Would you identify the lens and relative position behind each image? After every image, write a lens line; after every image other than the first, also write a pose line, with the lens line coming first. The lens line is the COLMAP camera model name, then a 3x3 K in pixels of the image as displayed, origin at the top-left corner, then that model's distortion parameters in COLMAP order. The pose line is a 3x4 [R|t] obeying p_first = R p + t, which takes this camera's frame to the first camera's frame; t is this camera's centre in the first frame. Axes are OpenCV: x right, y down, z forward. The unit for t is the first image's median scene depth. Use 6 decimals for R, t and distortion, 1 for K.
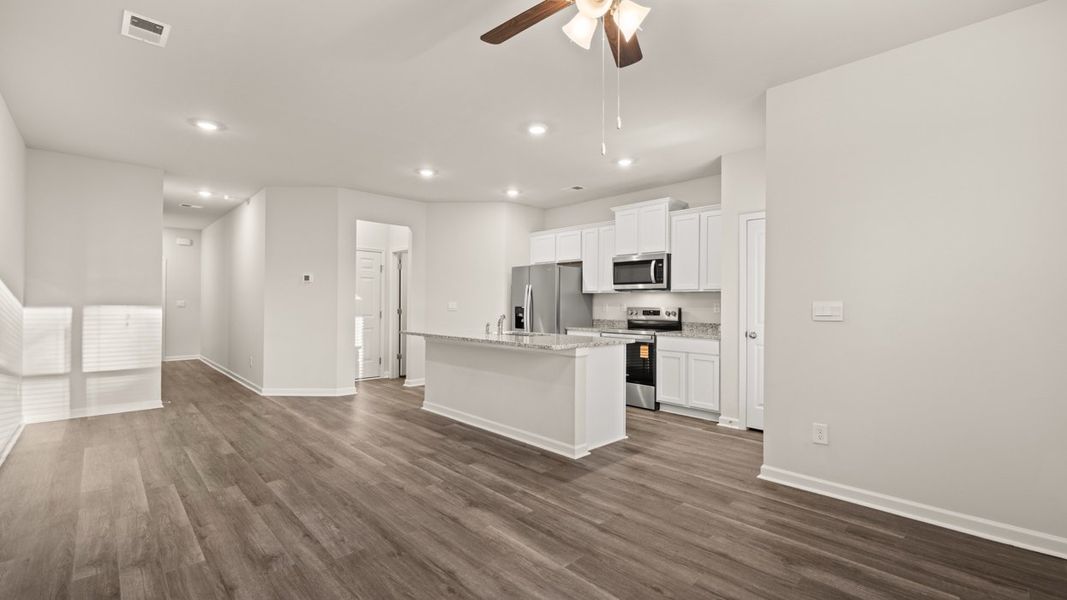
lens RADIAL K [[456.2, 0, 533.5], [0, 456.2, 300.0], [0, 0, 1]] dist [-0.002967, -0.000295]
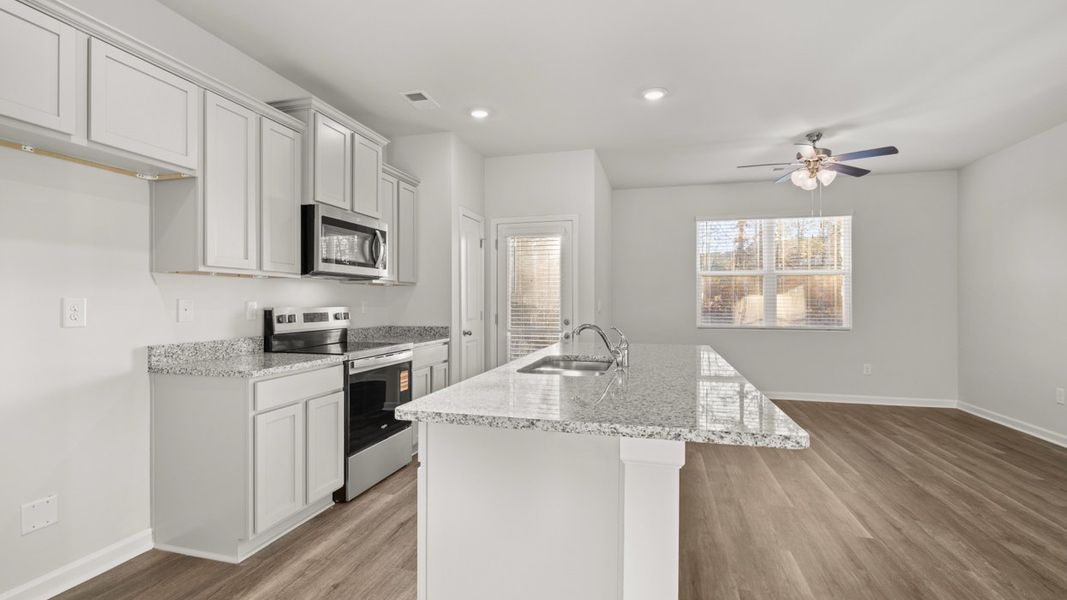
lens RADIAL K [[477.8, 0, 533.5], [0, 477.8, 300.0], [0, 0, 1]] dist [-0.000417, -0.000647]
pose [[-0.516197, -0.000719, 0.856470, -0.468791], [-0.011771, 0.999911, -0.006255, 0.010097], [-0.856389, -0.013310, -0.516159, 1.352698]]
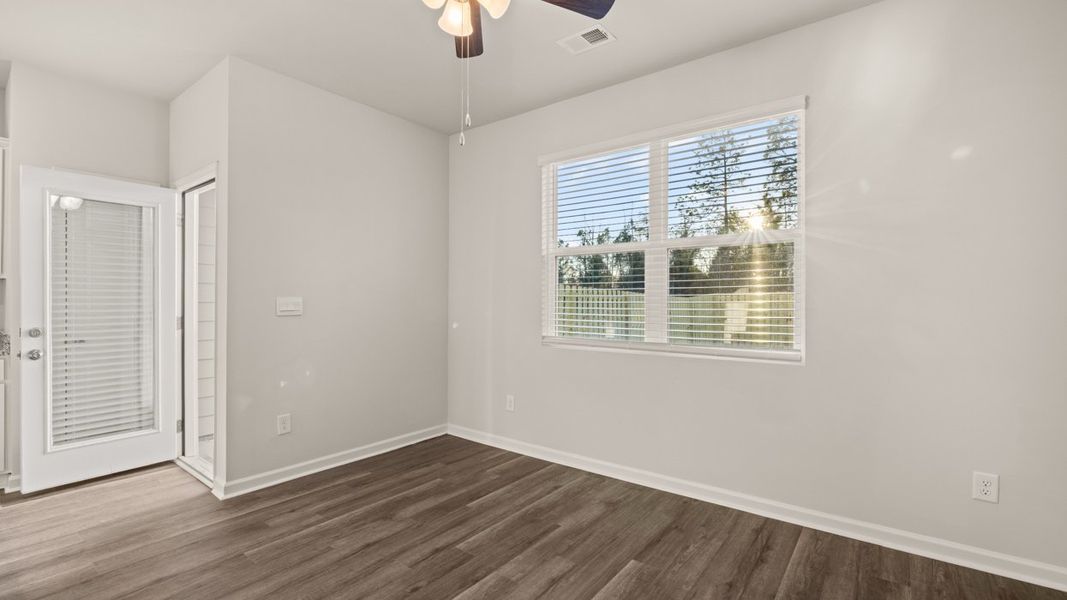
lens RADIAL K [[498.2, 0, 498.6], [0, 498.2, 295.3], [0, 0, 1]] dist [0.013125, -0.000114]
pose [[-0.121908, 0.002958, 0.992537, -0.374744], [-0.010294, 0.999938, -0.004244, -0.000918], [-0.992488, -0.010735, -0.121870, 0.431120]]
